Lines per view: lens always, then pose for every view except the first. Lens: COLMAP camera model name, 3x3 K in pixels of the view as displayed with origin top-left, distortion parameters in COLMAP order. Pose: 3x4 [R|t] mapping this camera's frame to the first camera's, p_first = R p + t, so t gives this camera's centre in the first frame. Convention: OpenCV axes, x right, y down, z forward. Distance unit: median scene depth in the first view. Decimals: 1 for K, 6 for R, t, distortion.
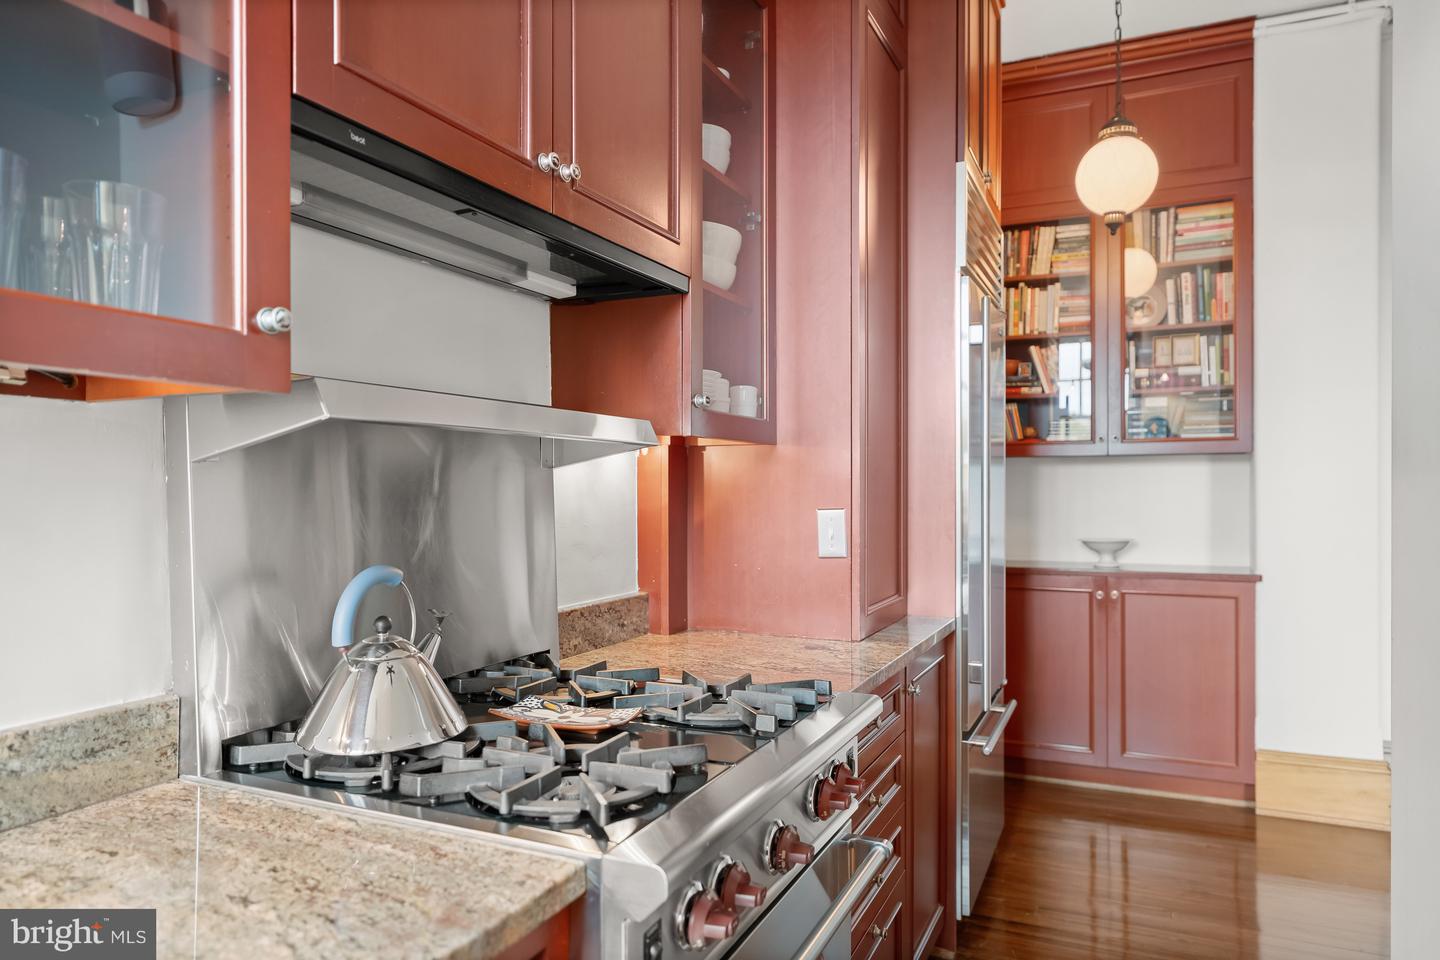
lens RADIAL K [[927.7, 0, 720.0], [0, 927.7, 480.0], [0, 0, 1]] dist [0.020254, -0.000521]
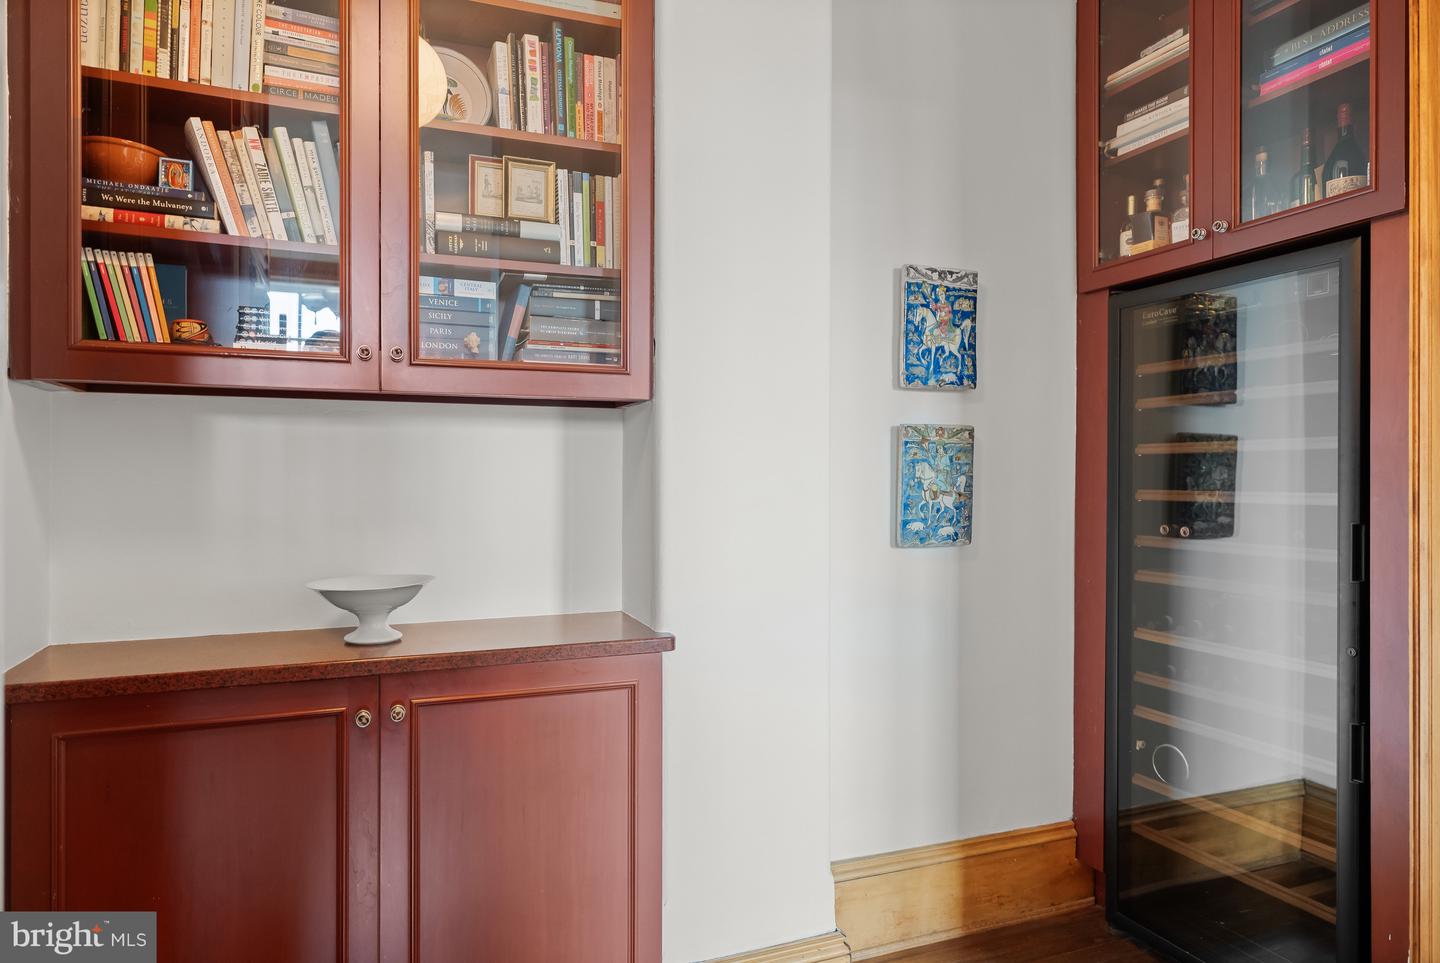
lens RADIAL K [[894.4, 0, 720.0], [0, 894.4, 481.5], [0, 0, 1]] dist [-0.002095, 0.000041]
pose [[0.687616, 0.001985, 0.726071, 0.222719], [-0.003866, 0.999992, 0.000927, 0.014708], [-0.726064, -0.003445, 0.687619, 0.598281]]
